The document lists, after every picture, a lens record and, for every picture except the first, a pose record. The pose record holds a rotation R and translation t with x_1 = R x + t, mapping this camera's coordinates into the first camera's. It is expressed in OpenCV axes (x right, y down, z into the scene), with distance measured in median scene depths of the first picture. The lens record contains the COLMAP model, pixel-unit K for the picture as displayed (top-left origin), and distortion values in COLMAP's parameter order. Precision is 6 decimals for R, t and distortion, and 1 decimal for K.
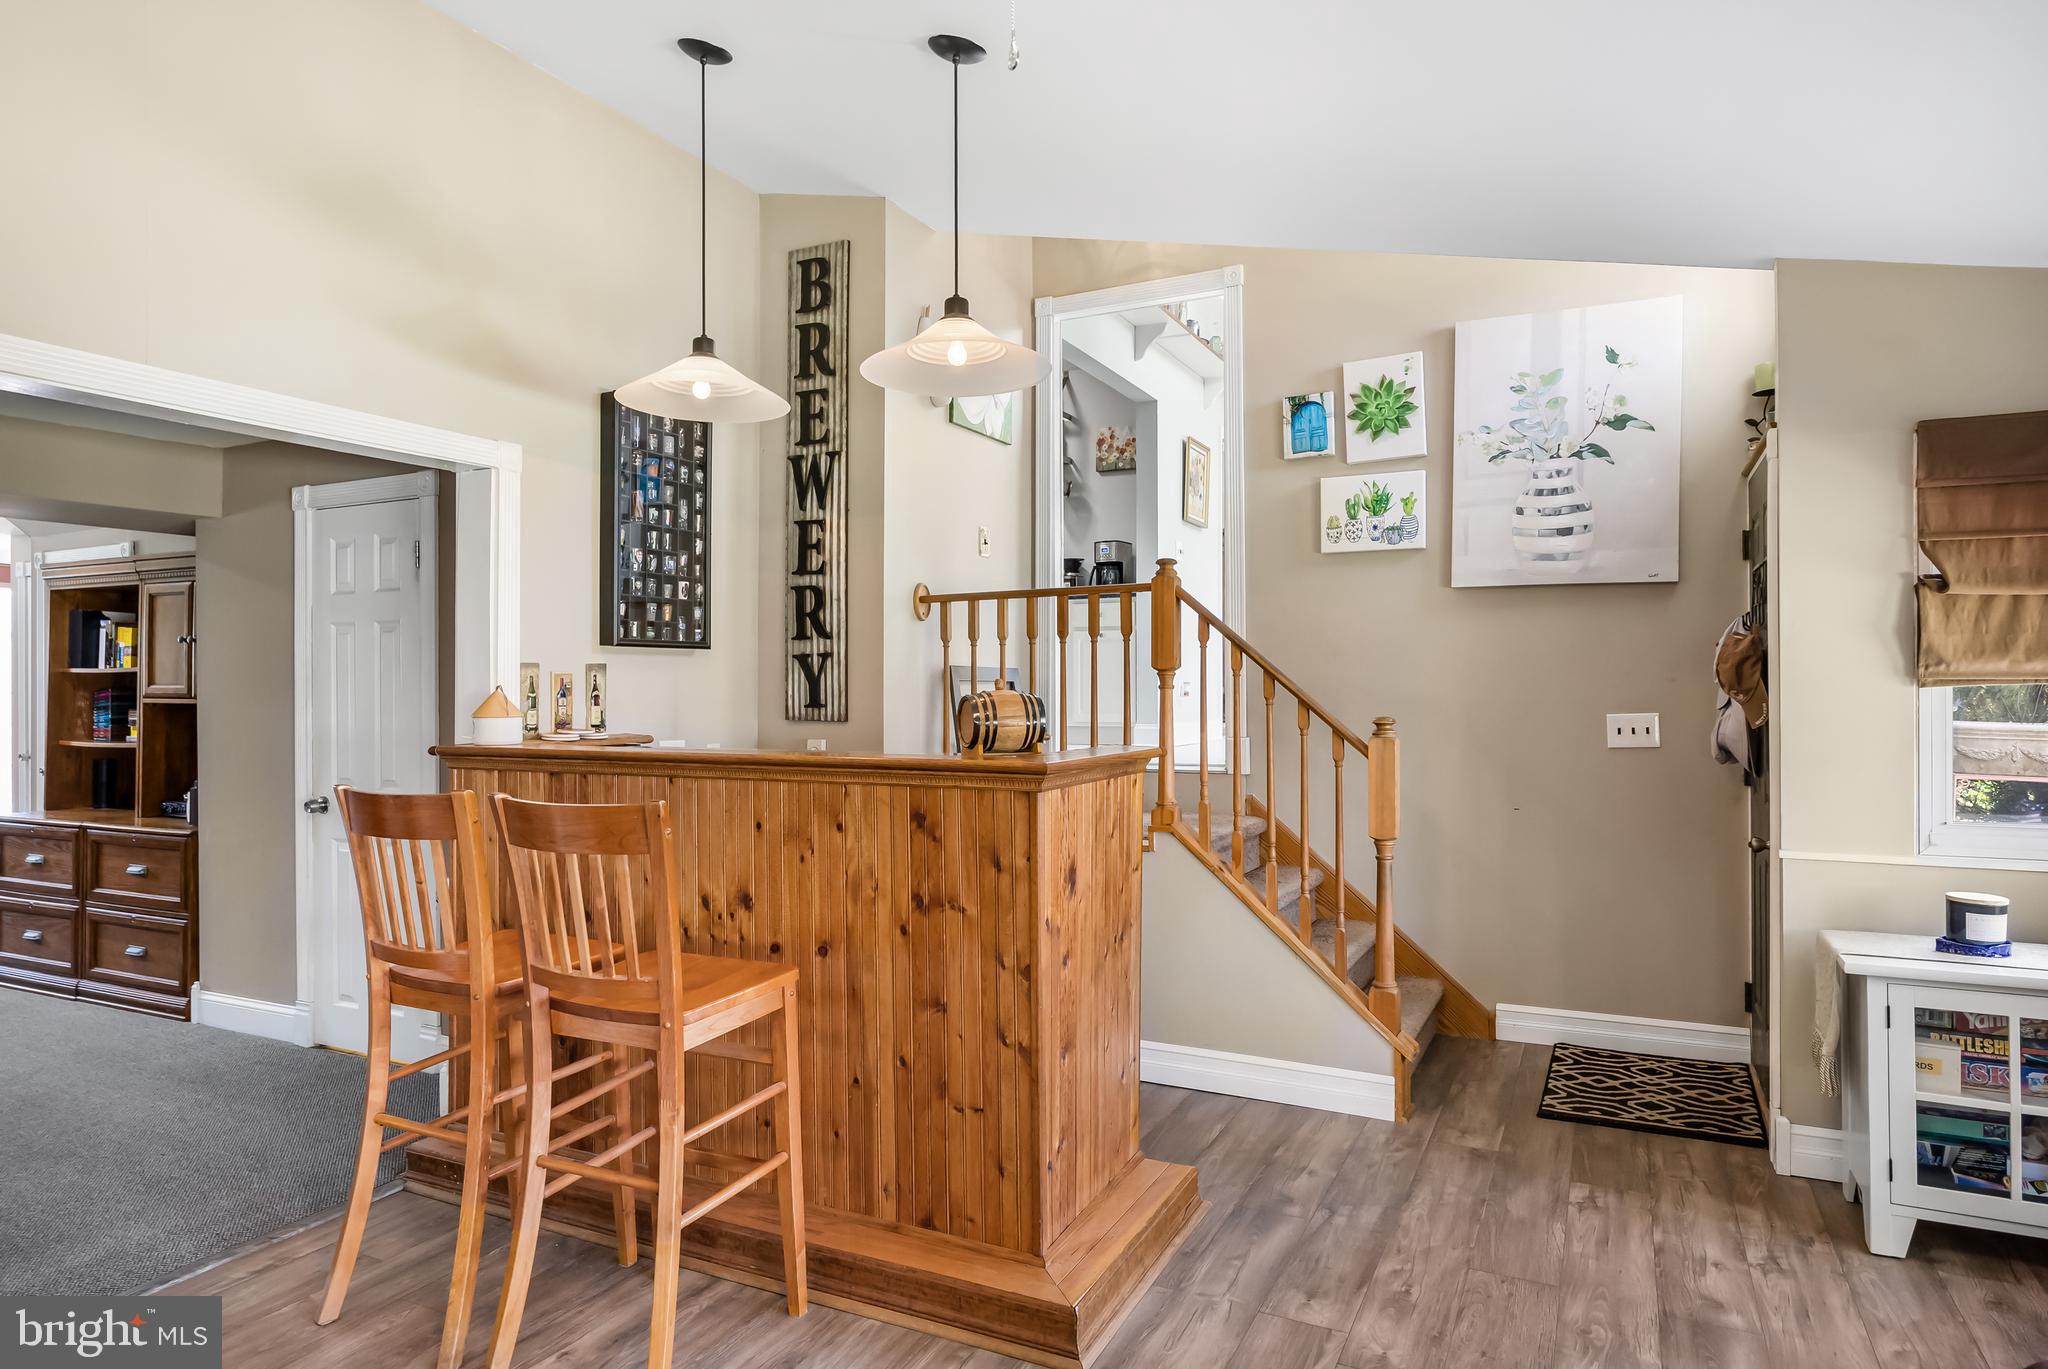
lens RADIAL K [[1181.6, 0, 1024.0], [0, 1181.6, 684.5], [0, 0, 1]] dist [0.000221, -0.001790]
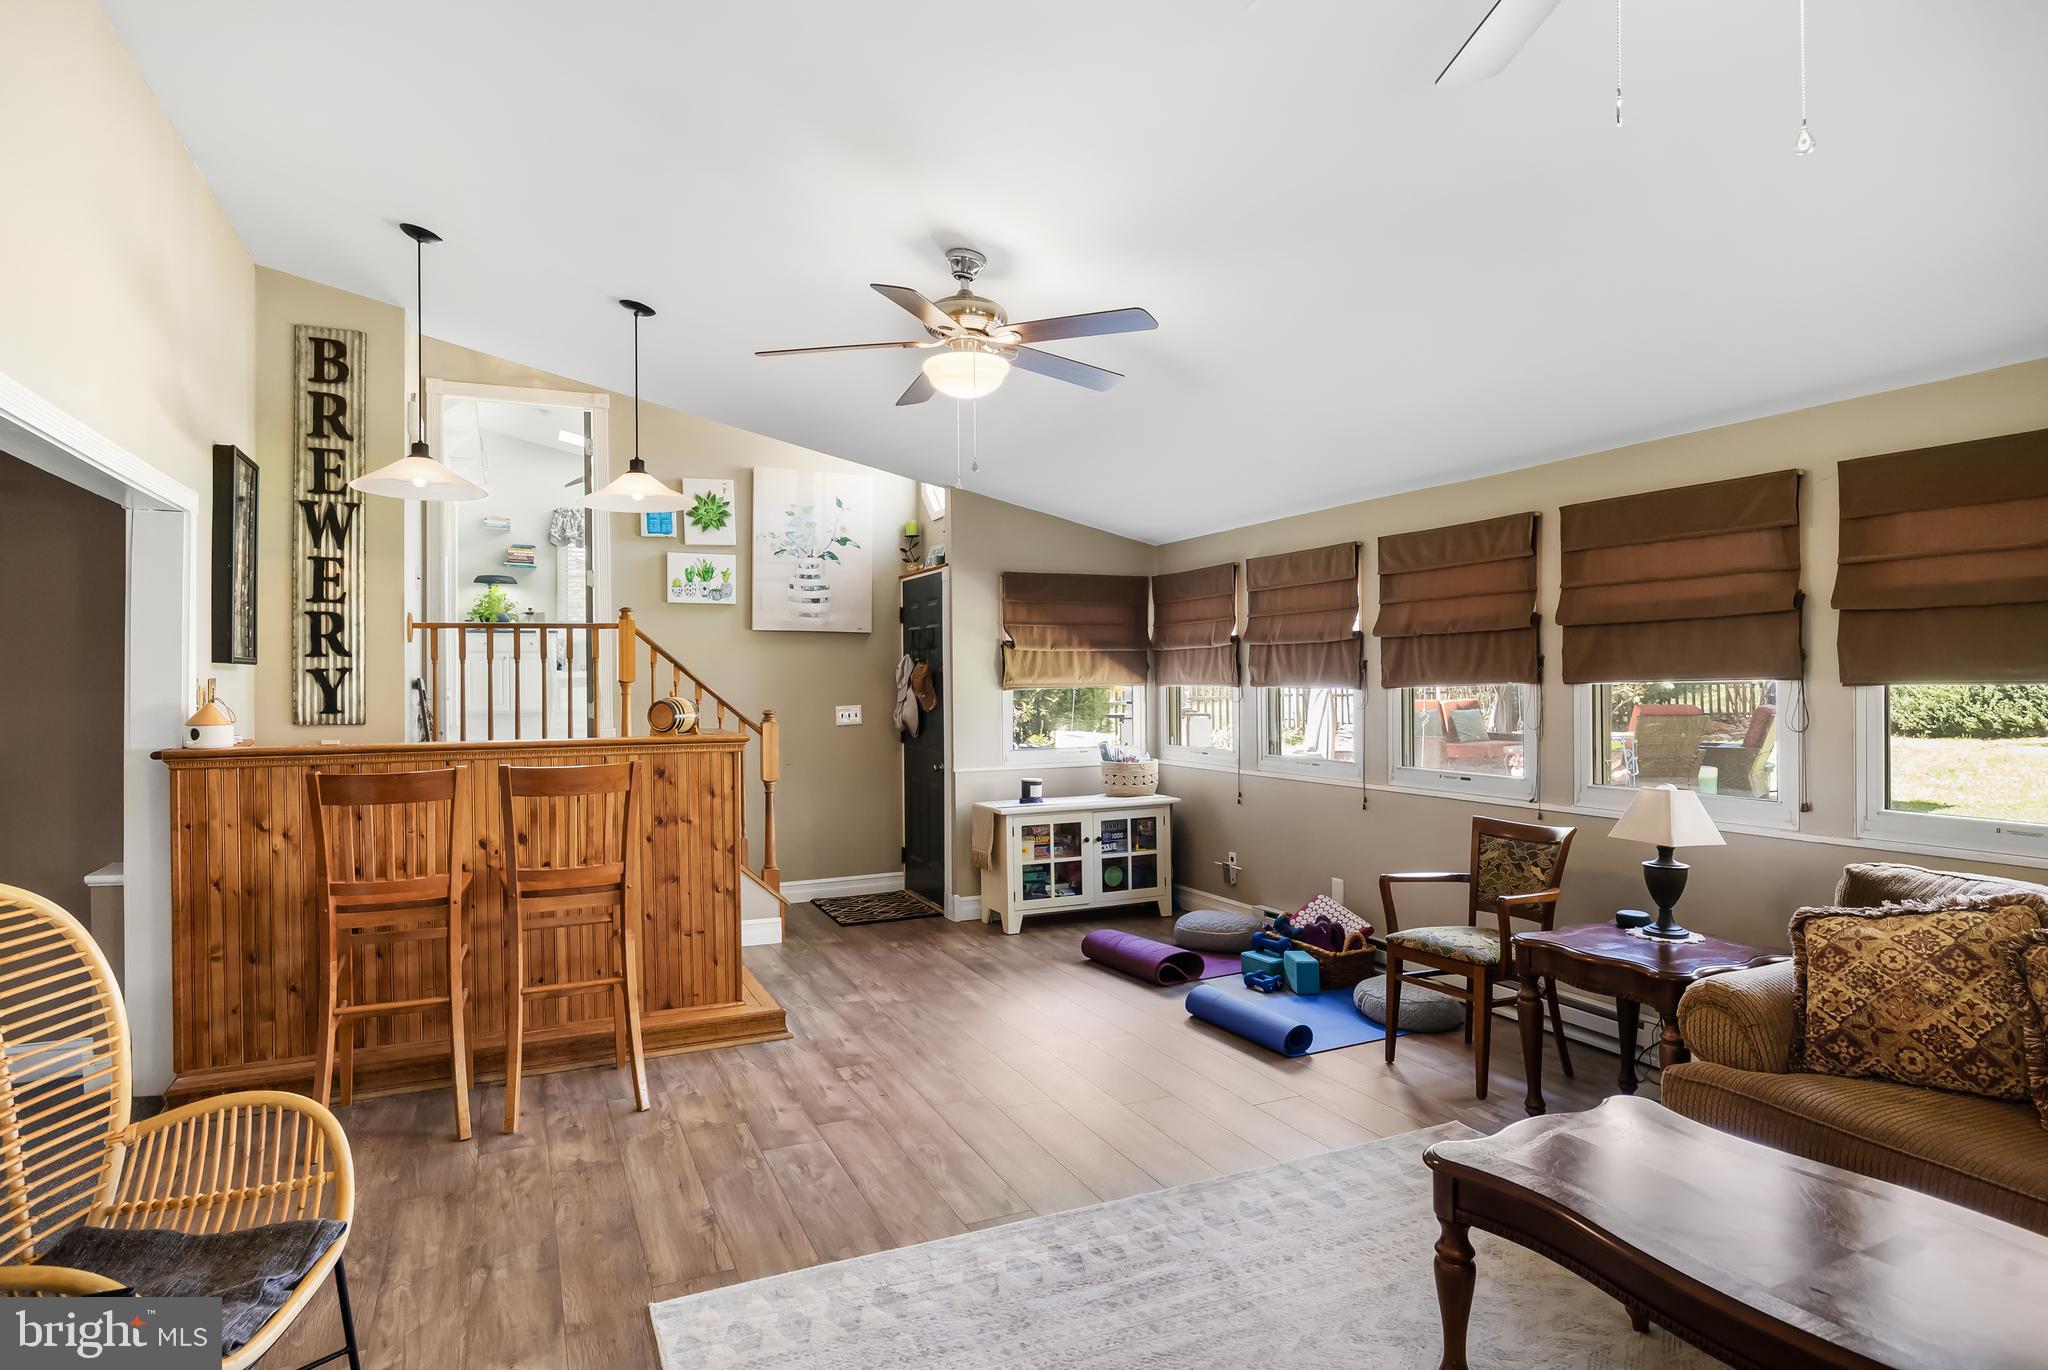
lens RADIAL K [[1117.9, 0, 1024.0], [0, 1117.9, 685.0], [0, 0, 1]] dist [-0.000956, -0.000559]
pose [[0.632616, -0.004203, 0.774454, -0.612606], [0.004197, 0.999989, 0.001999, -0.008739], [-0.774454, 0.001986, 0.632627, -0.264787]]
